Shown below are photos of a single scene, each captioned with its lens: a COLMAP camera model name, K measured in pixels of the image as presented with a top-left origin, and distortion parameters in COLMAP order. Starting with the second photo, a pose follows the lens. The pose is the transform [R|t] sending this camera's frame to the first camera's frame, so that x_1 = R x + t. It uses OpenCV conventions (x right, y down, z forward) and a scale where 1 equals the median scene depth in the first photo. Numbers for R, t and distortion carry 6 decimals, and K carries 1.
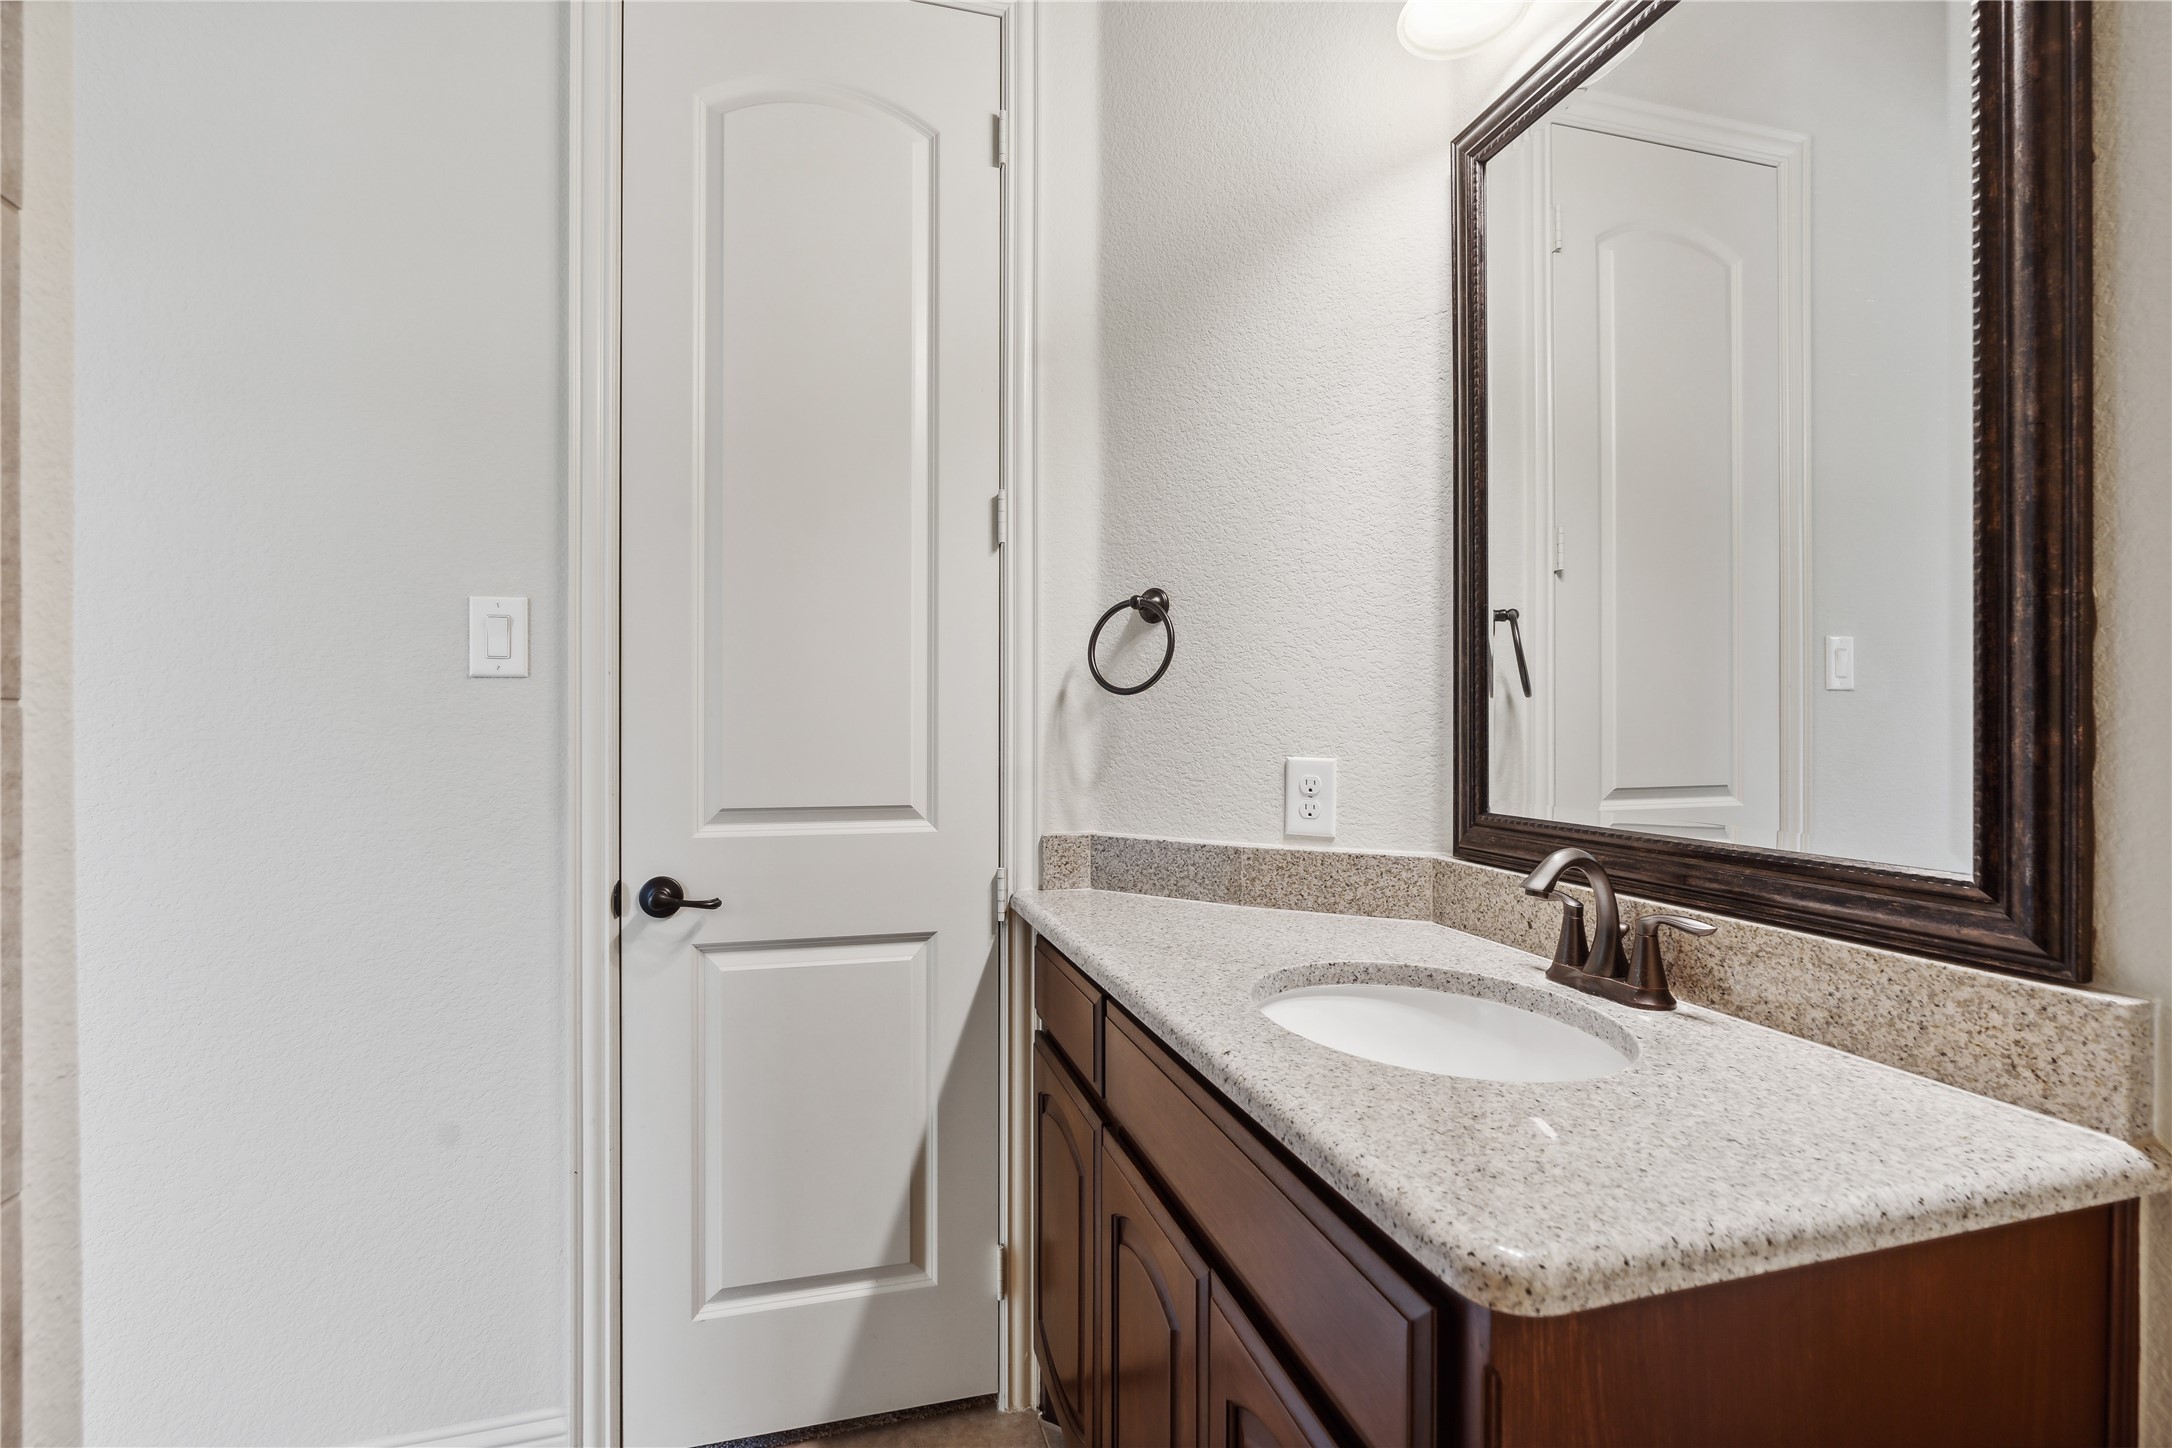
lens RADIAL K [[984.6, 0, 1088.5], [0, 984.6, 732.7], [0, 0, 1]] dist [-0.003502, 0.000595]
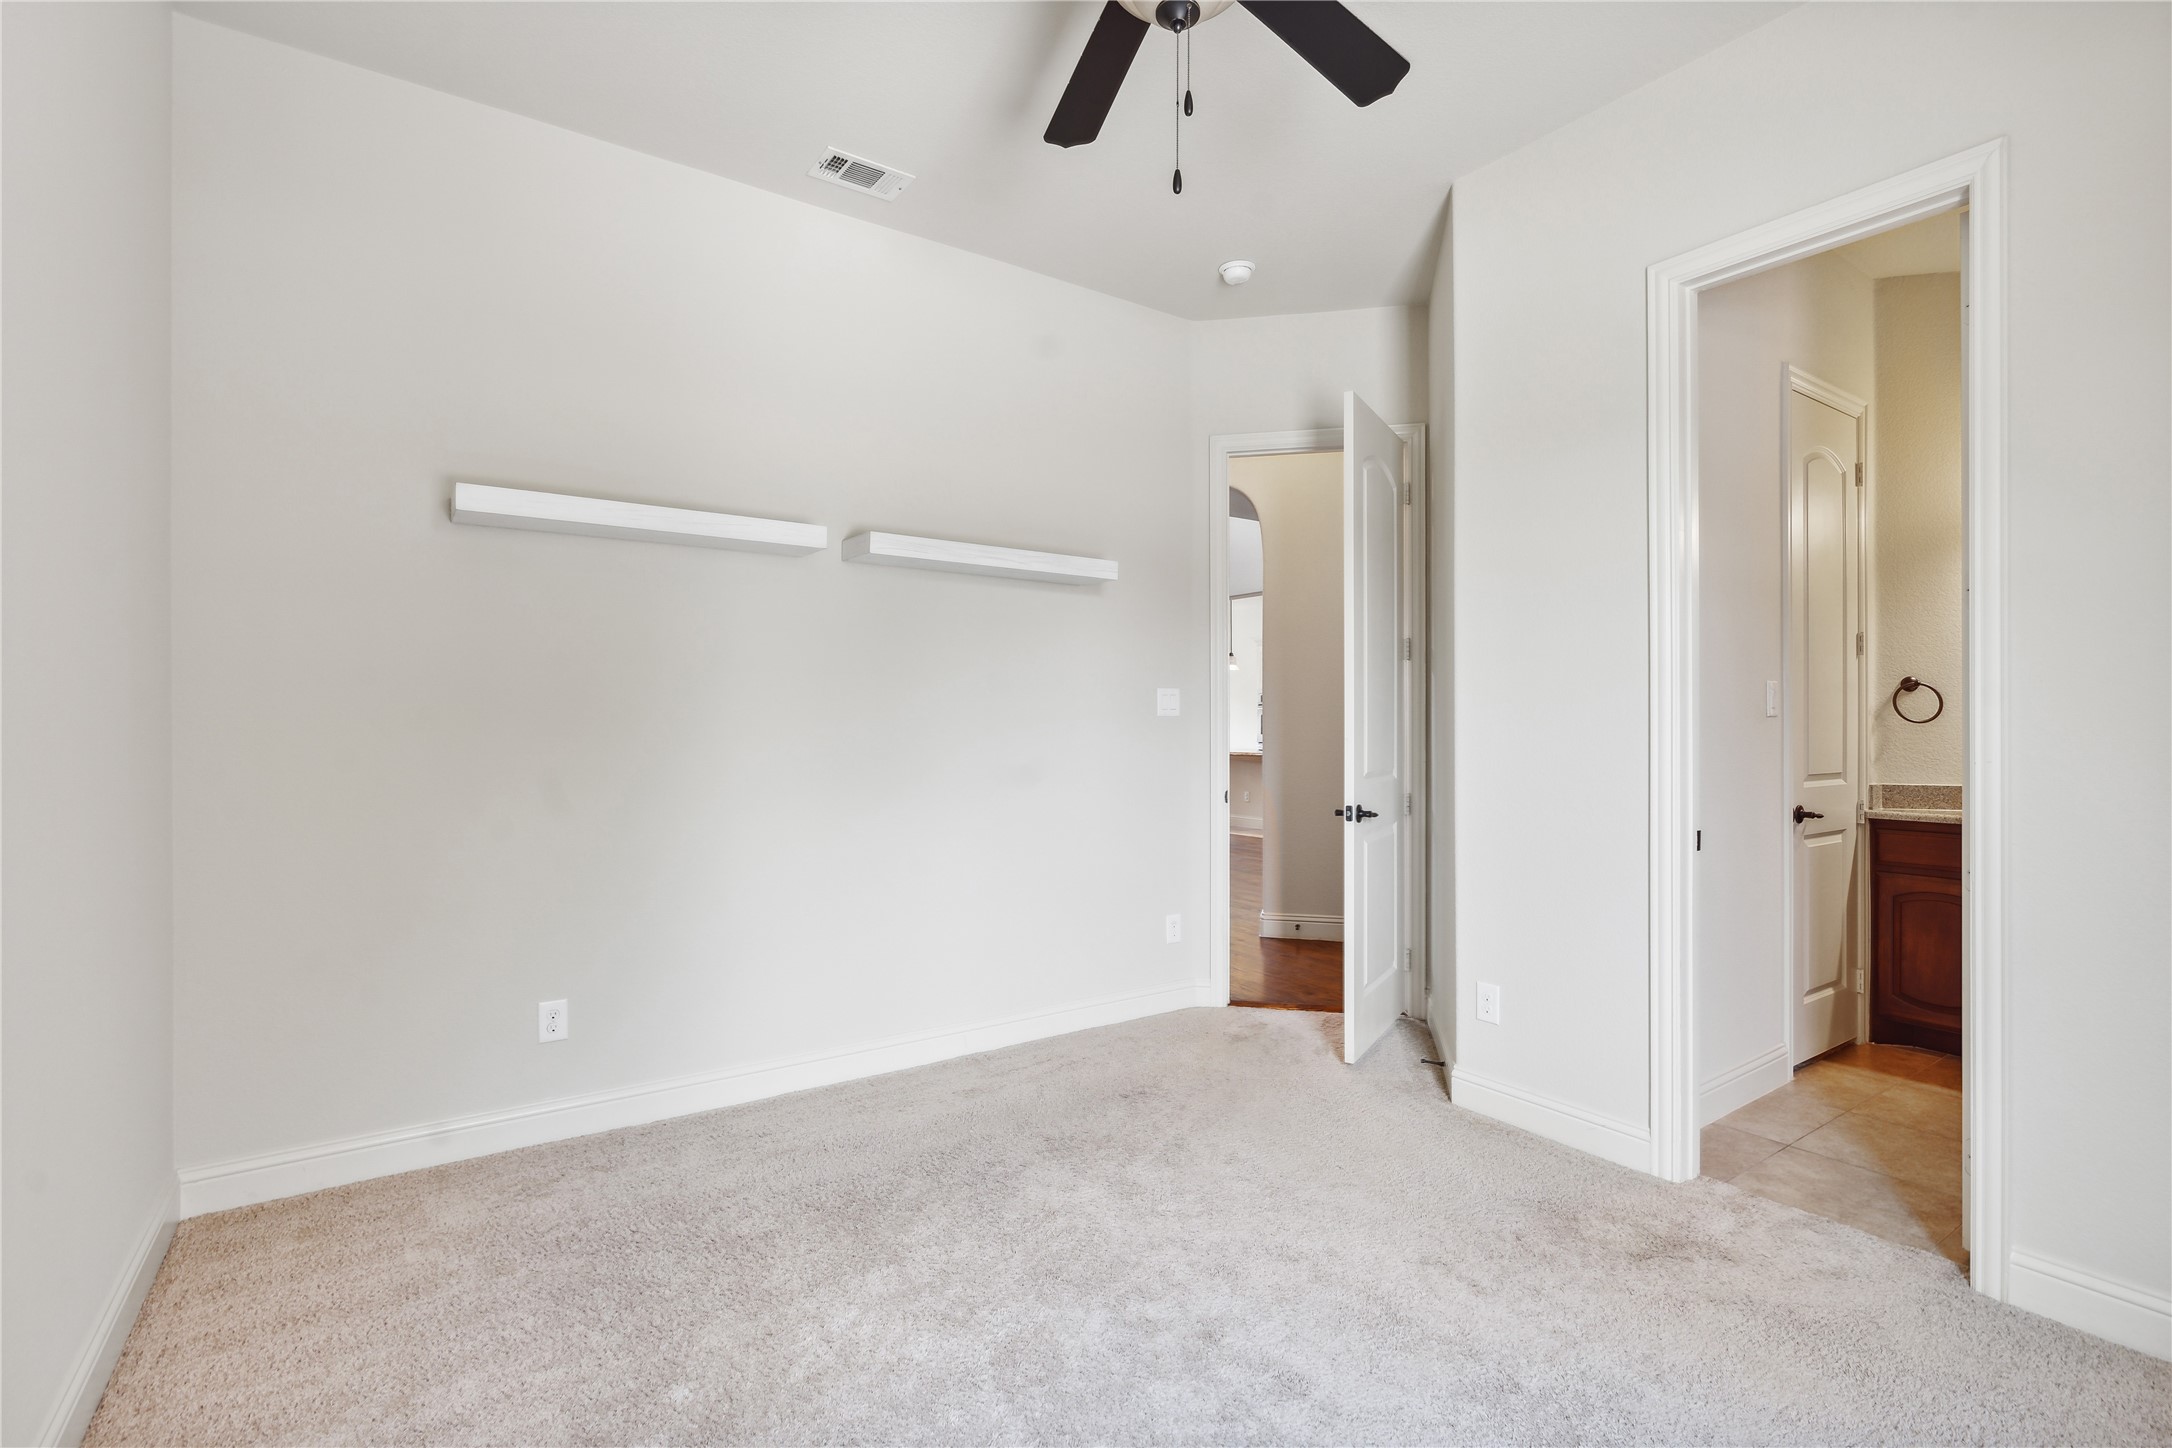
lens RADIAL K [[984.6, 0, 1084.9], [0, 984.6, 717.2], [0, 0, 1]] dist [-0.003502, 0.000595]
pose [[0.946047, 0.004674, 0.323997, -2.538669], [0.000631, 0.999867, -0.016267, -0.015790], [-0.324030, 0.015593, 0.945918, -0.556626]]
